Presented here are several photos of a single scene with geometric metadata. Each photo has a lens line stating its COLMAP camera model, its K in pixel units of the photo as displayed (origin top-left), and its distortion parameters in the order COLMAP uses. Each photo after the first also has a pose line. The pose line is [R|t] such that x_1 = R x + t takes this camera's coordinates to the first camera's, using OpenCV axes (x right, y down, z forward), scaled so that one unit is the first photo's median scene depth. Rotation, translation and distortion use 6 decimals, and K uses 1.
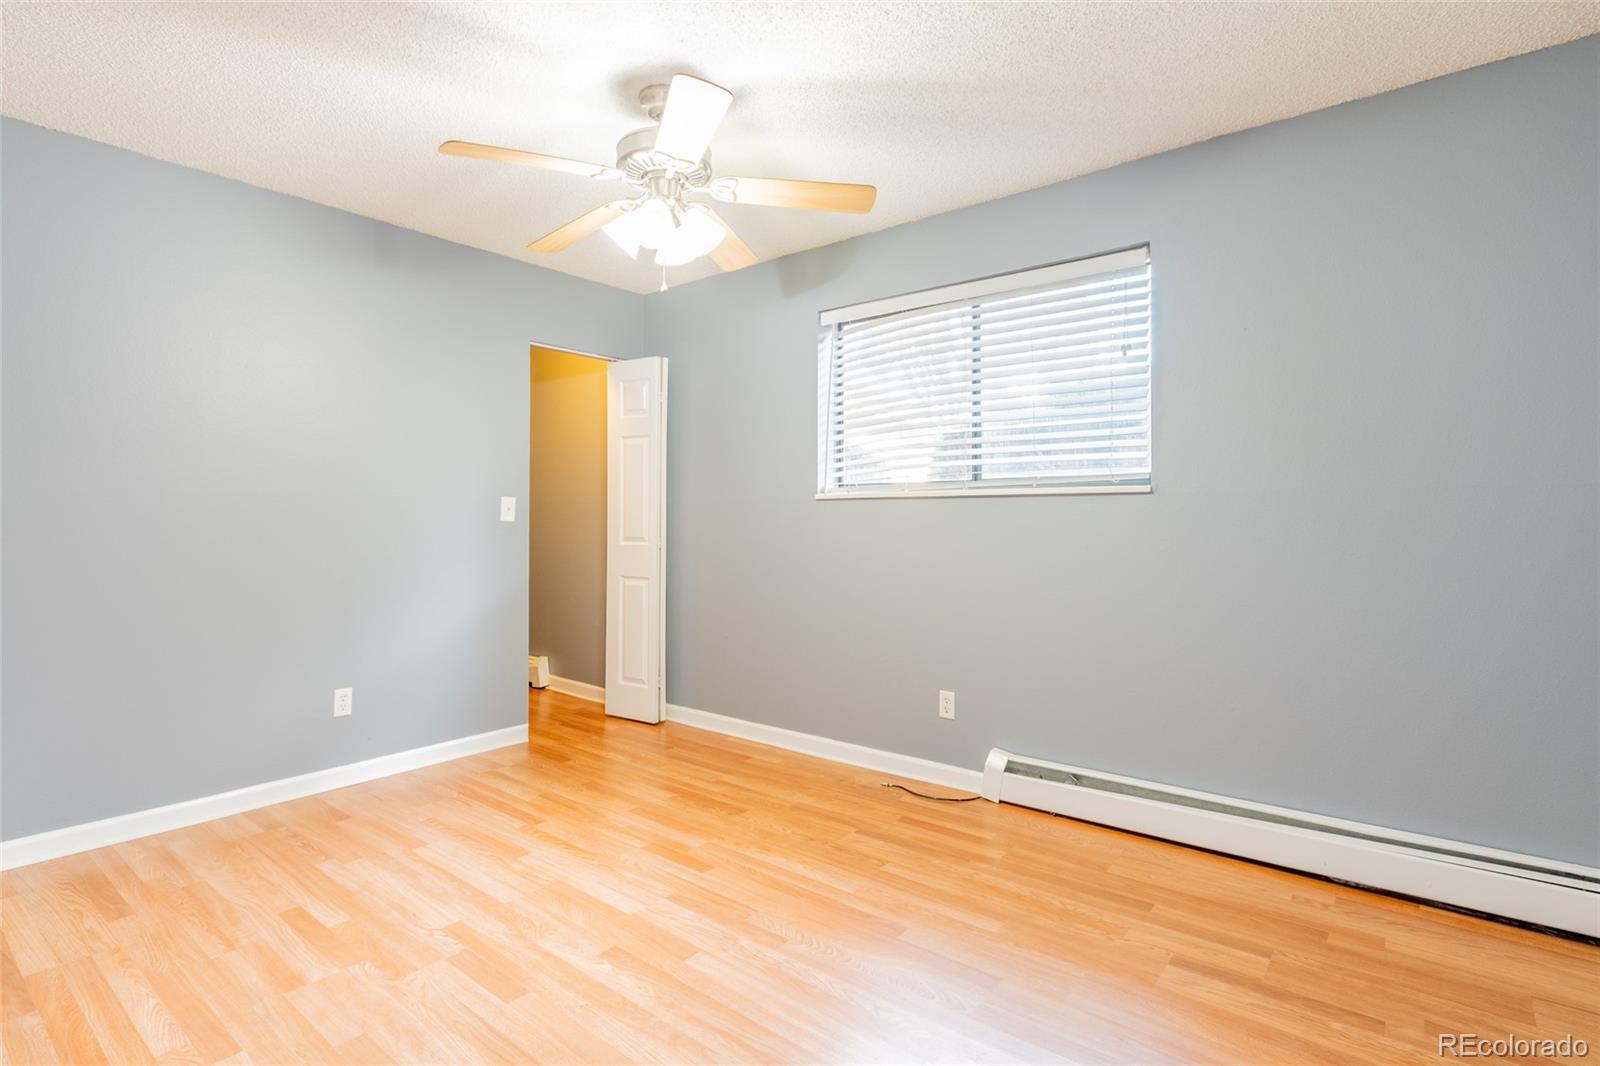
lens RADIAL K [[723.7, 0, 792.6], [0, 723.7, 517.1], [0, 0, 1]] dist [-0.002561, -0.002251]
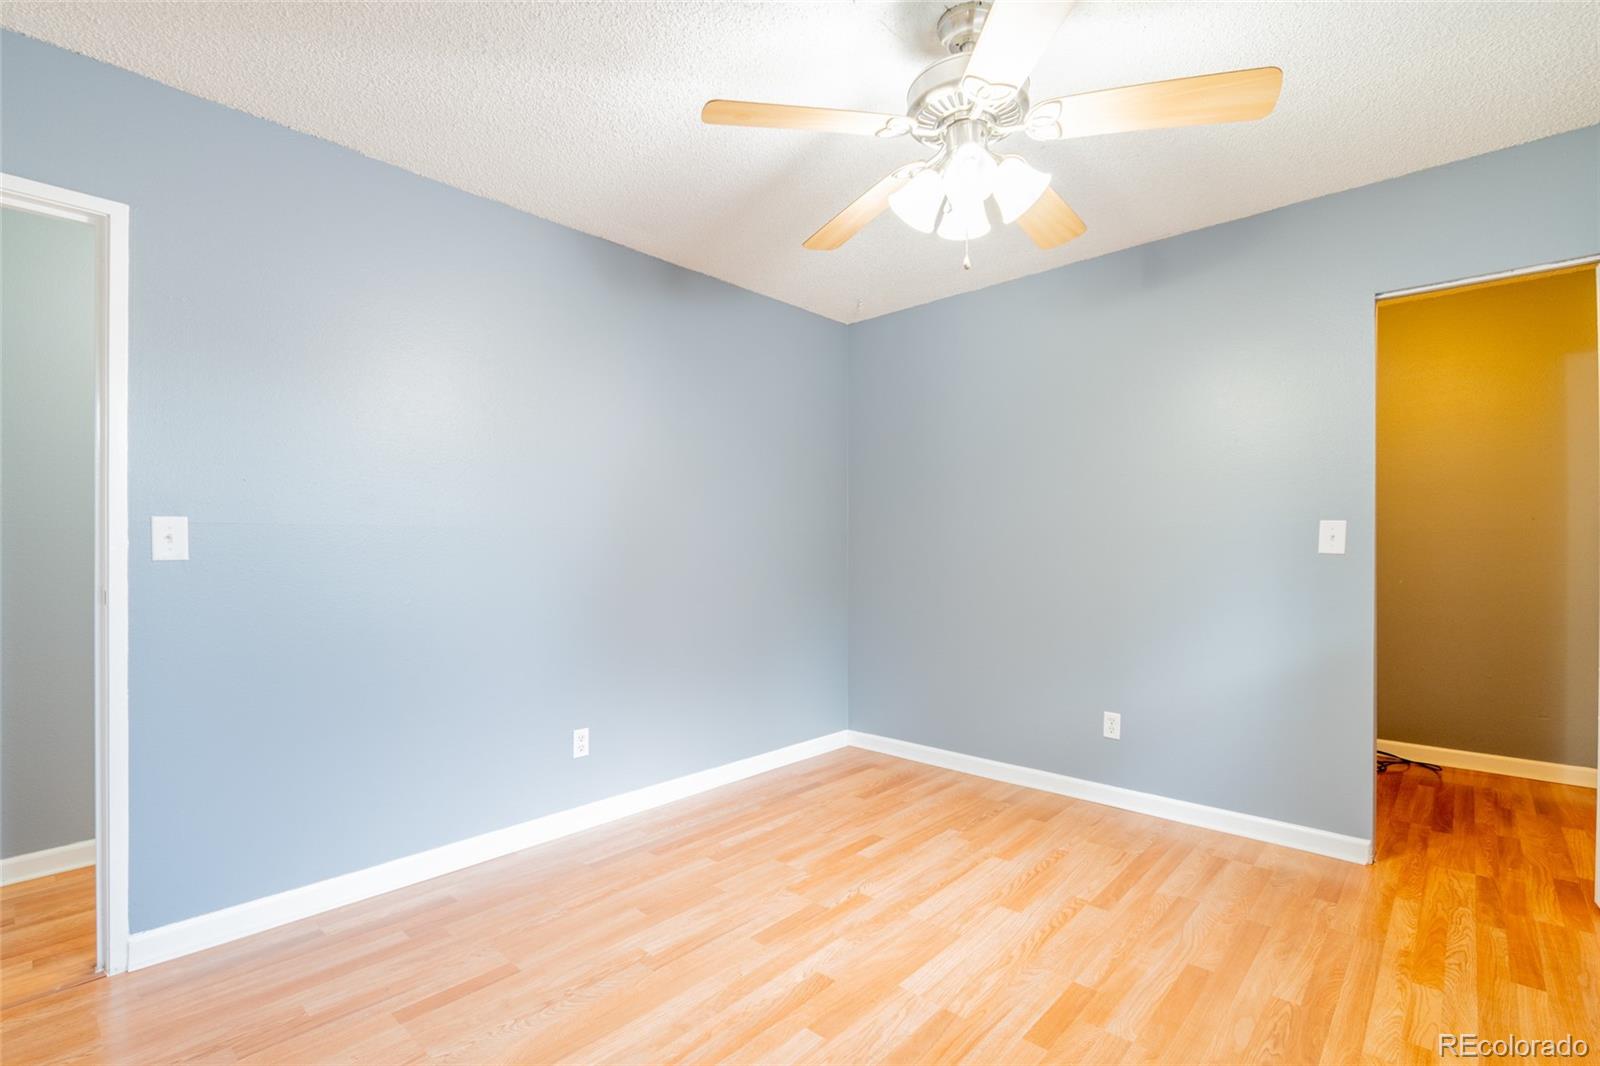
lens RADIAL K [[723.7, 0, 789.3], [0, 723.7, 547.5], [0, 0, 1]] dist [-0.002561, -0.002251]
pose [[-0.025373, 0.001110, -0.999677, 0.554884], [-0.000068, 0.999999, 0.001112, -0.001621], [0.999678, 0.000096, -0.025373, 0.716104]]
